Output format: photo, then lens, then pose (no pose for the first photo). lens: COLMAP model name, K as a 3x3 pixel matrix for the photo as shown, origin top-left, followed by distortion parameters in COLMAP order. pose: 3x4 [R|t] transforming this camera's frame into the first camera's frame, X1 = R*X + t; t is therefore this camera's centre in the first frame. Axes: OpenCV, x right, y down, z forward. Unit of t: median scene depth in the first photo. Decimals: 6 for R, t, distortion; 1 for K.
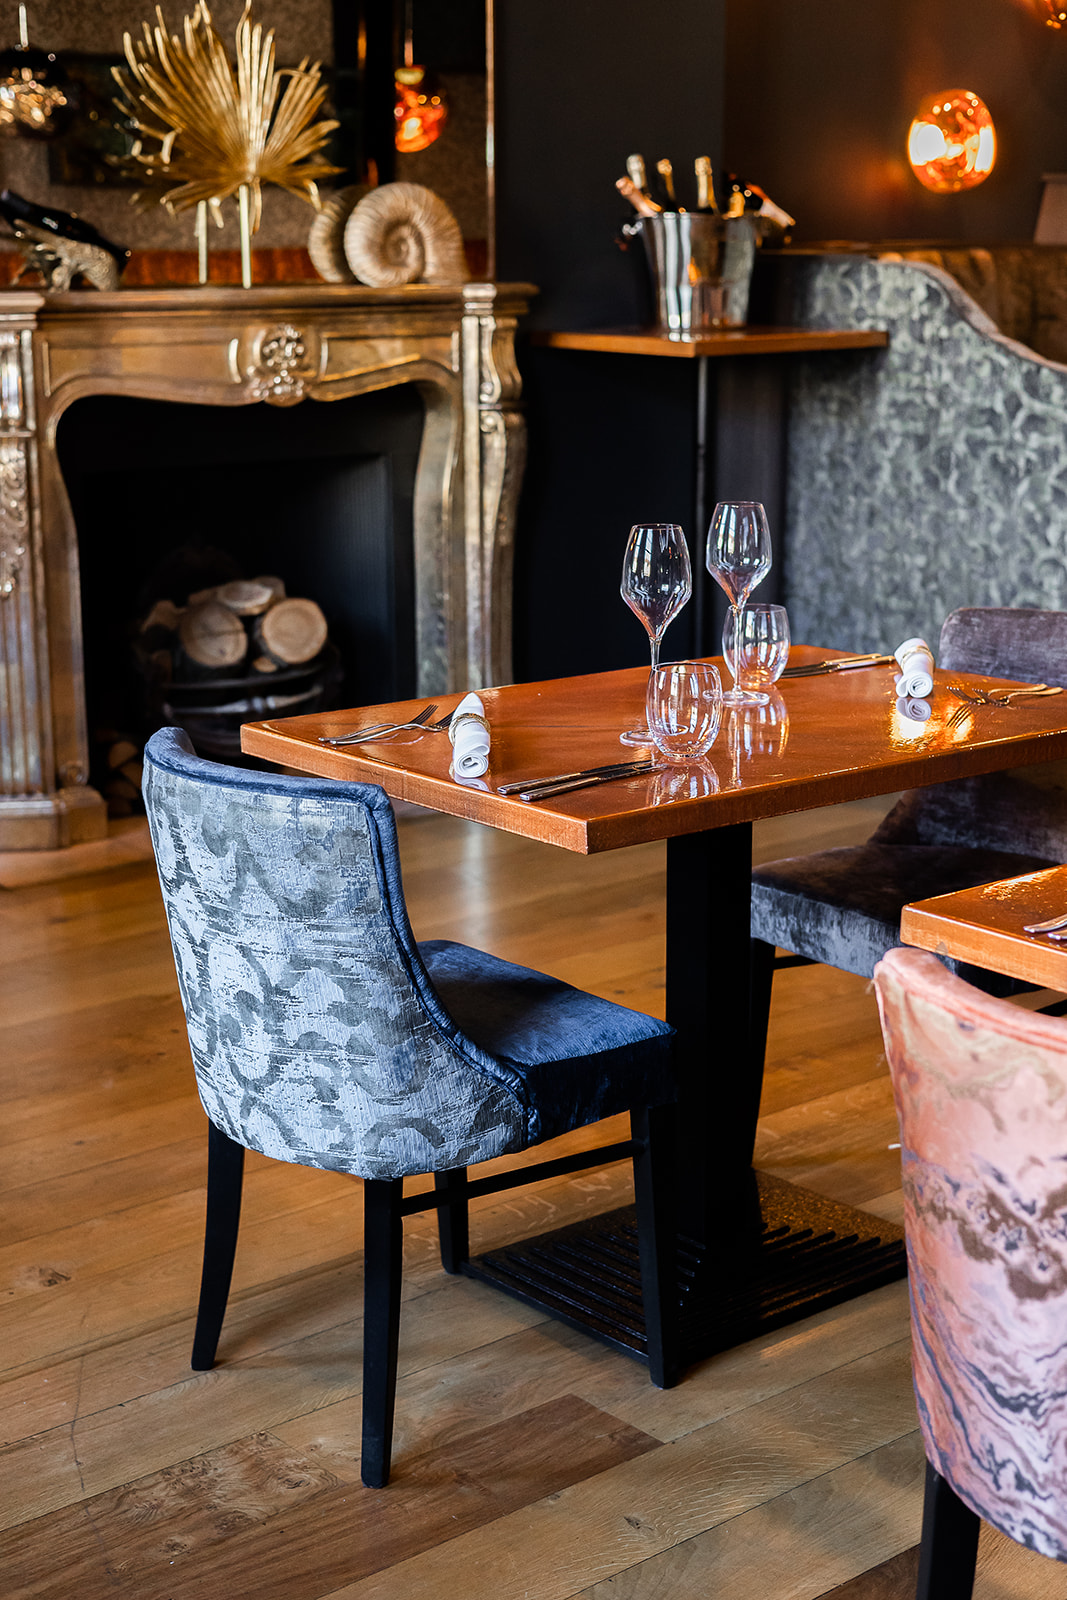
lens RADIAL K [[2421.7, 0, 512.5], [0, 2421.7, 822.9], [0, 0, 1]] dist [0.020653, 0.000000]
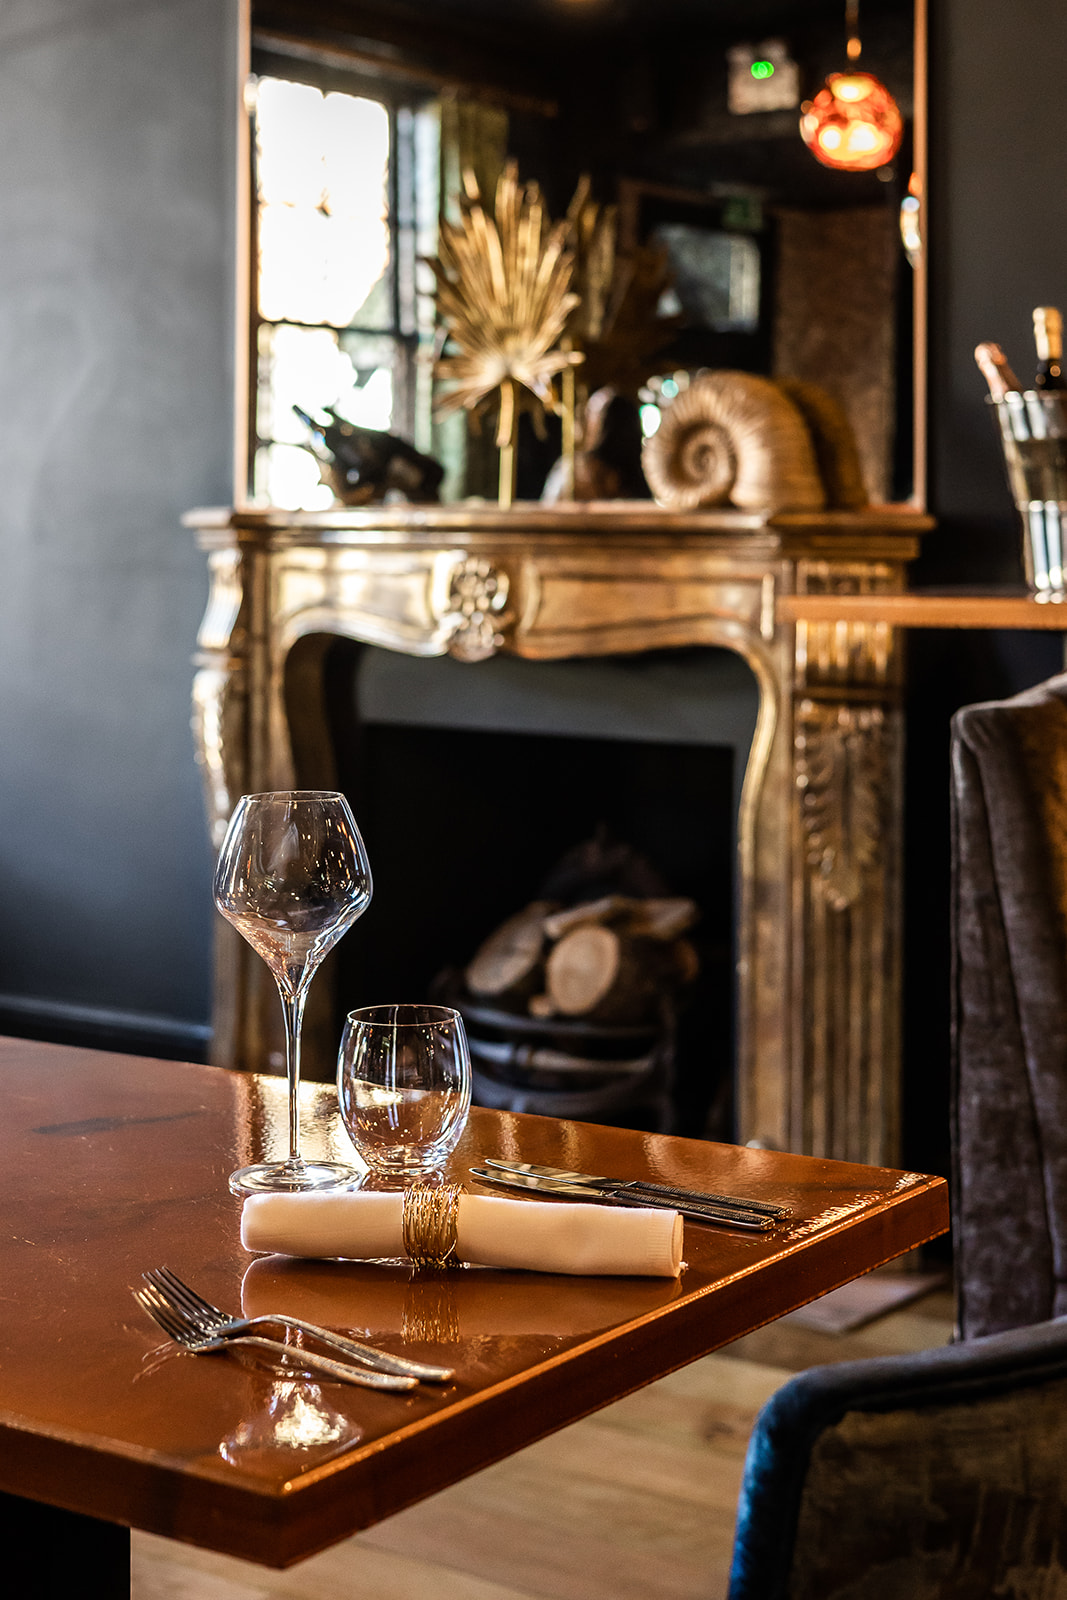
lens RADIAL K [[2547.9, 0, 535.3], [0, 2547.9, 558.1], [0, 0, 1]] dist [0.017764, 0.000000]
pose [[0.275830, 0.012563, -0.961124, 0.648403], [-0.240739, 0.968948, -0.056424, -0.153885], [0.930571, 0.246943, 0.270290, 0.752292]]
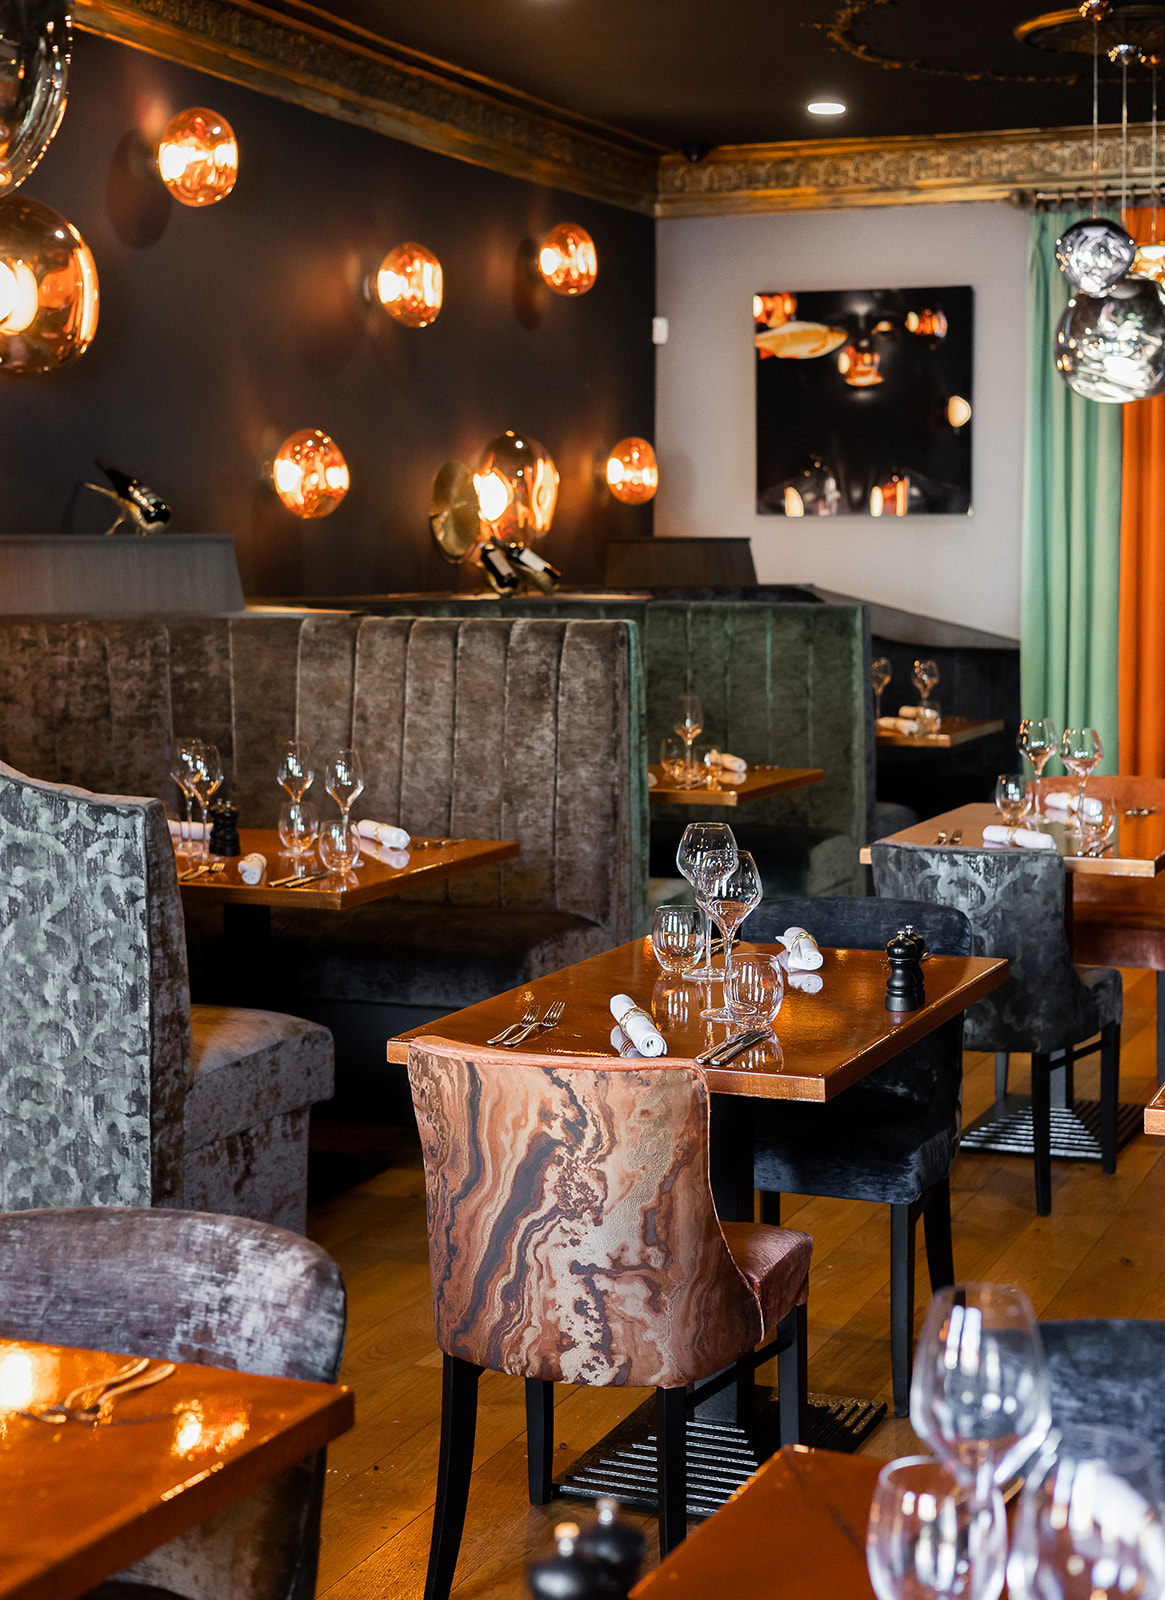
lens RADIAL K [[2584.8, 0, 675.8], [0, 2584.8, 655.4], [0, 0, 1]] dist [0.014596, 0.000000]
pose [[0.884304, -0.019870, 0.466488, 0.011035], [0.112473, 0.978739, -0.171521, -0.057775], [-0.453162, 0.204144, 0.867738, 0.148801]]
